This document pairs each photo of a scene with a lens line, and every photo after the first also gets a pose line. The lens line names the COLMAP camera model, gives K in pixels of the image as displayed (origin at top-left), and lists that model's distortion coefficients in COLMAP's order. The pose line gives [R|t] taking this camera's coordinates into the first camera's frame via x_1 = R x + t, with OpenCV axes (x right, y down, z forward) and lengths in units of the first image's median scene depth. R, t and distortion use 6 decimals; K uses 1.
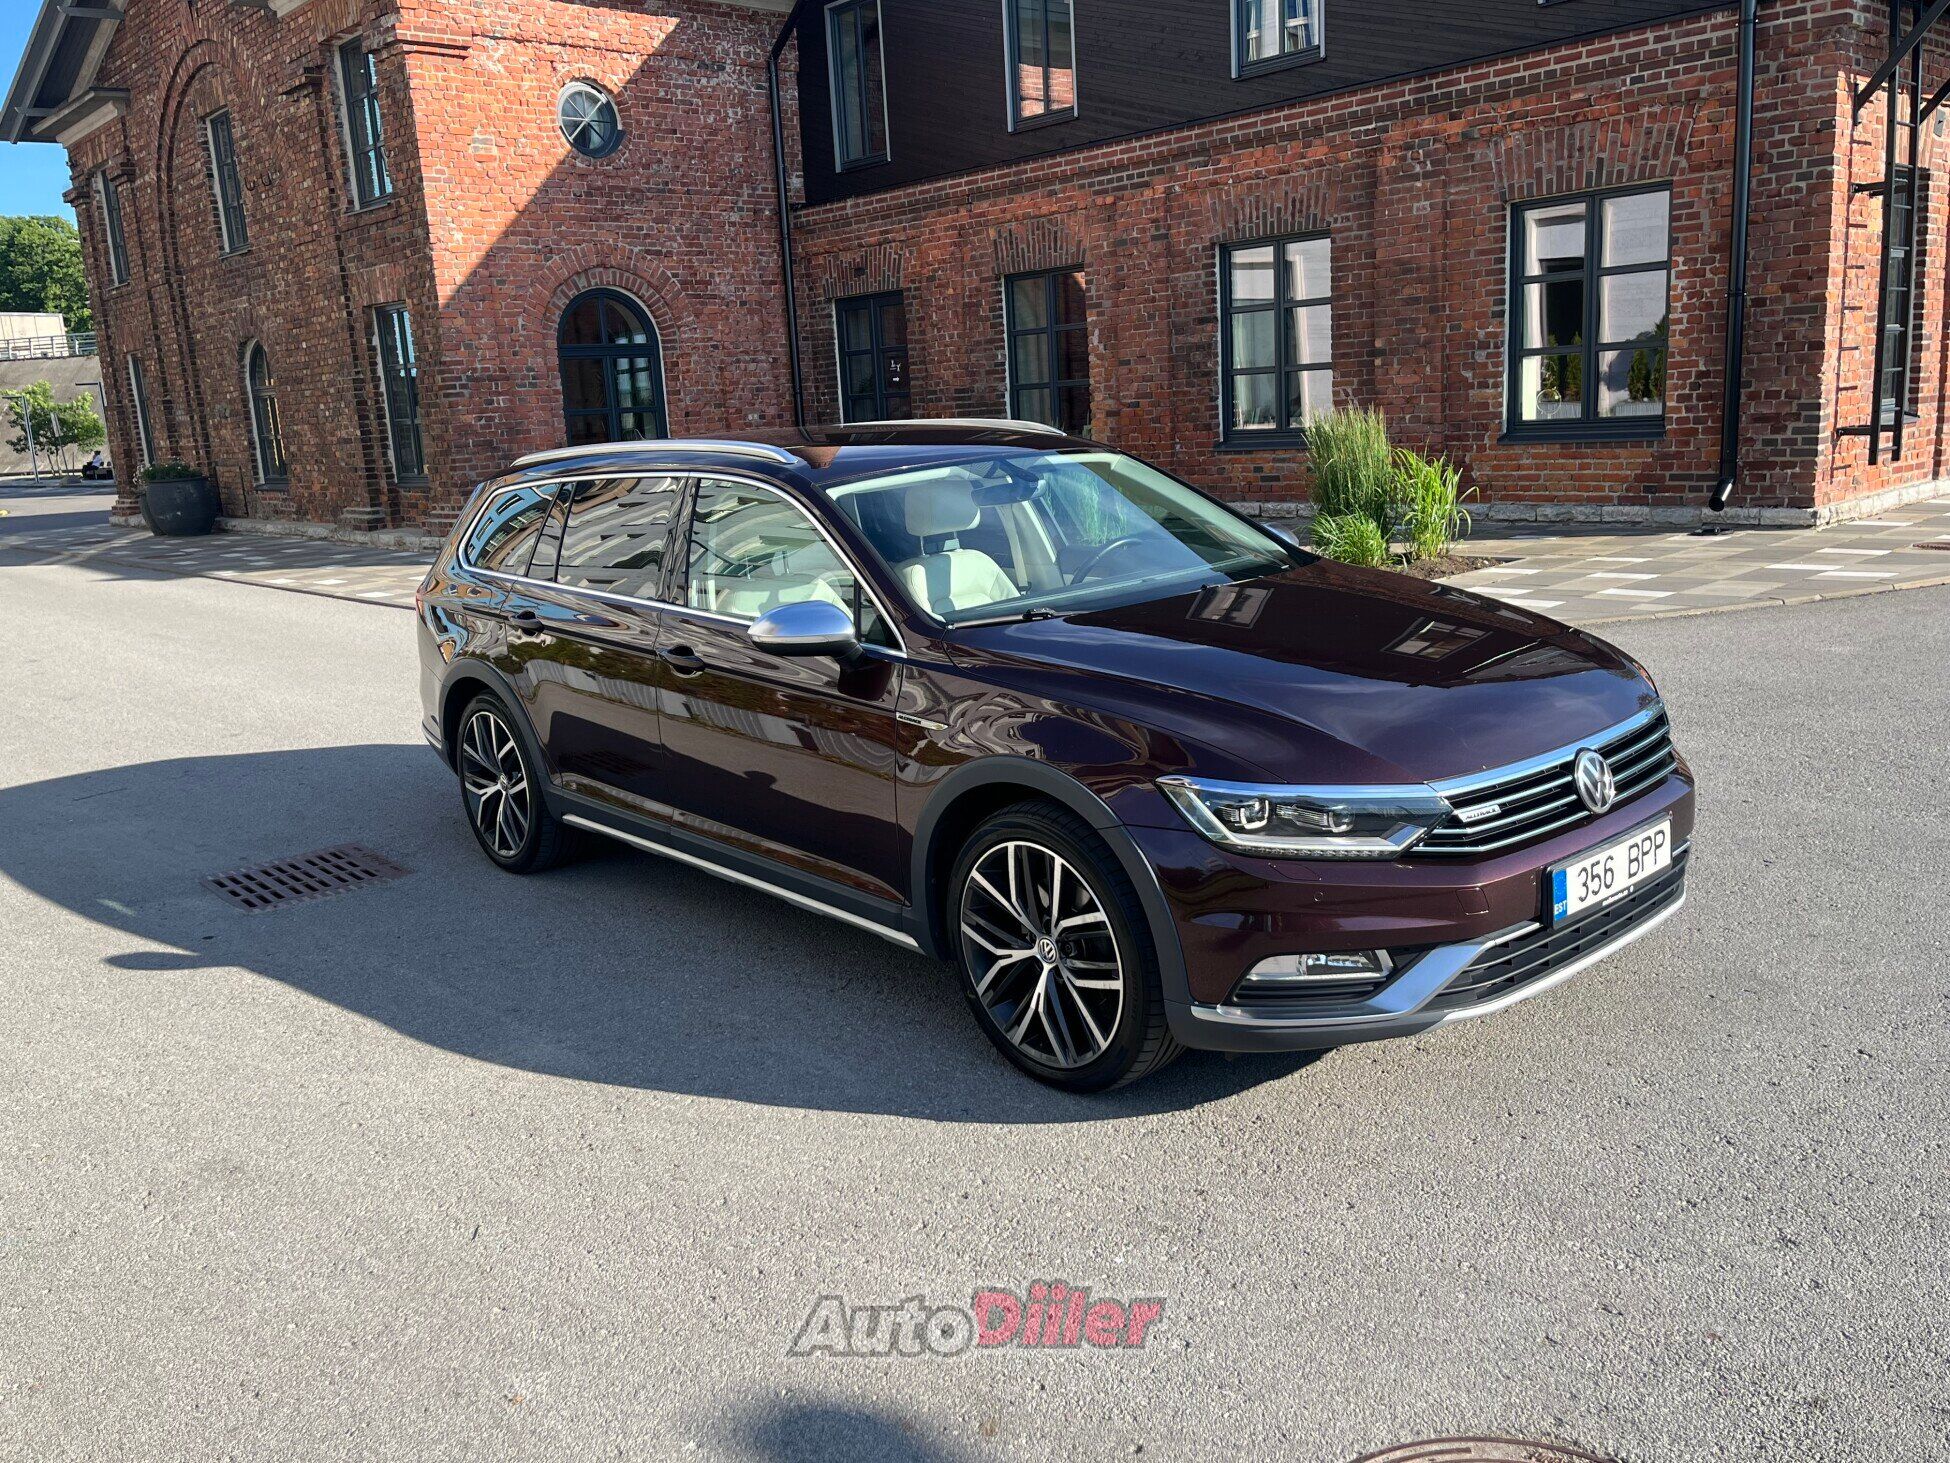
lens RADIAL K [[1546.7, 0, 973.7], [0, 1546.7, 725.5], [0, 0, 1]] dist [0.043298, -0.058411]
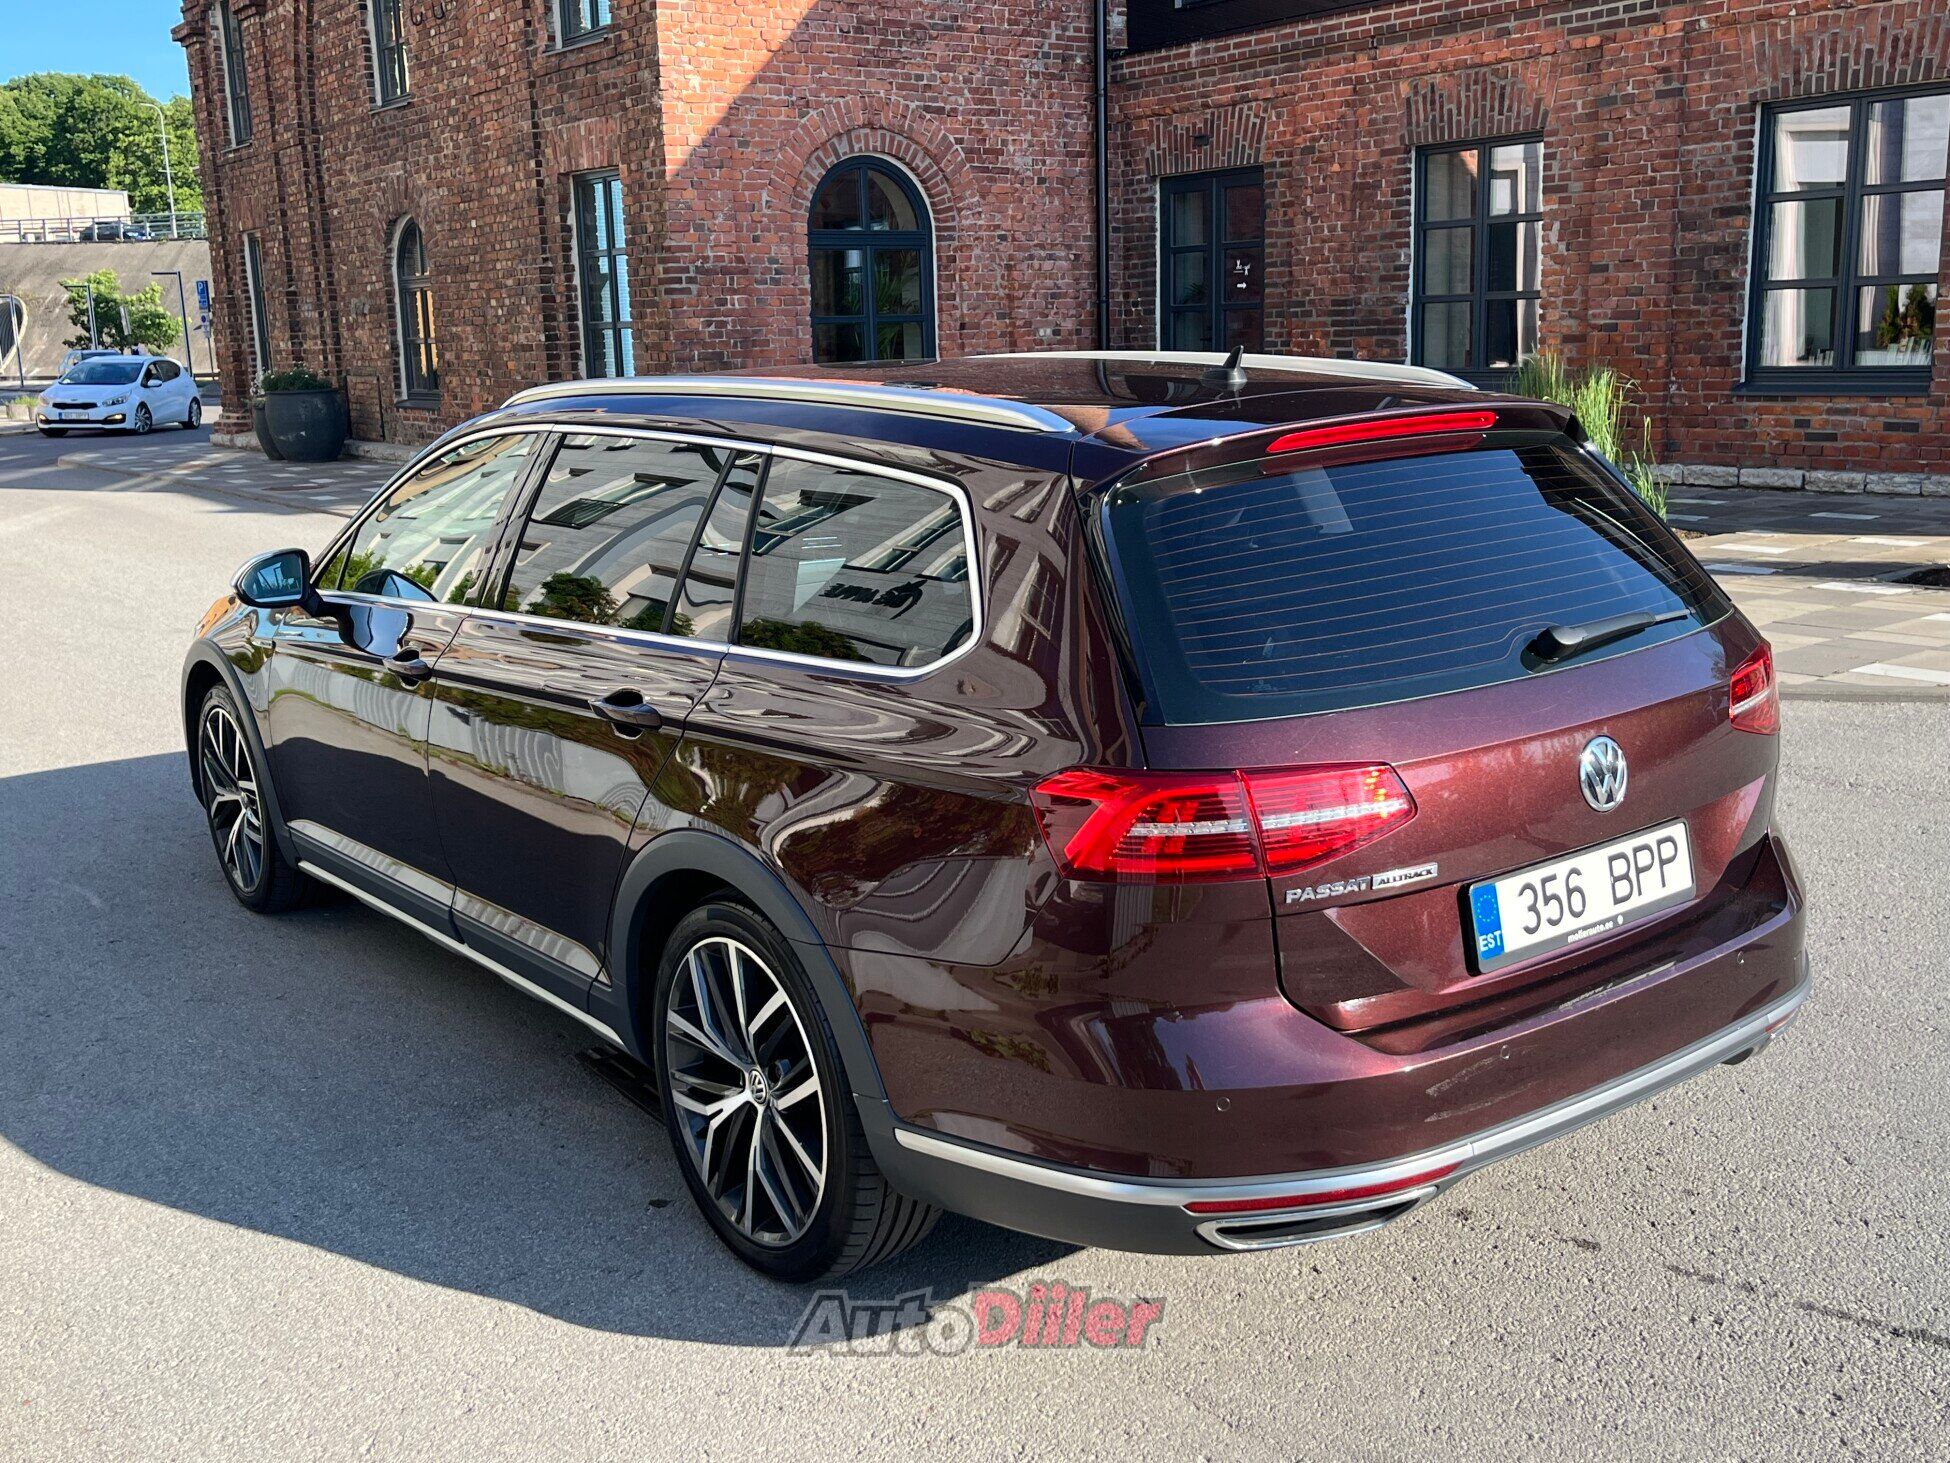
lens RADIAL K [[1884.4, 0, 974.4], [0, 1884.4, 733.9], [0, 0, 1]] dist [0.021440, 0.000000]
pose [[0.994157, 0.049112, -0.096125, -0.106815], [-0.048210, 0.998769, 0.011689, -0.016323], [0.096581, -0.006987, 0.995301, 0.108317]]
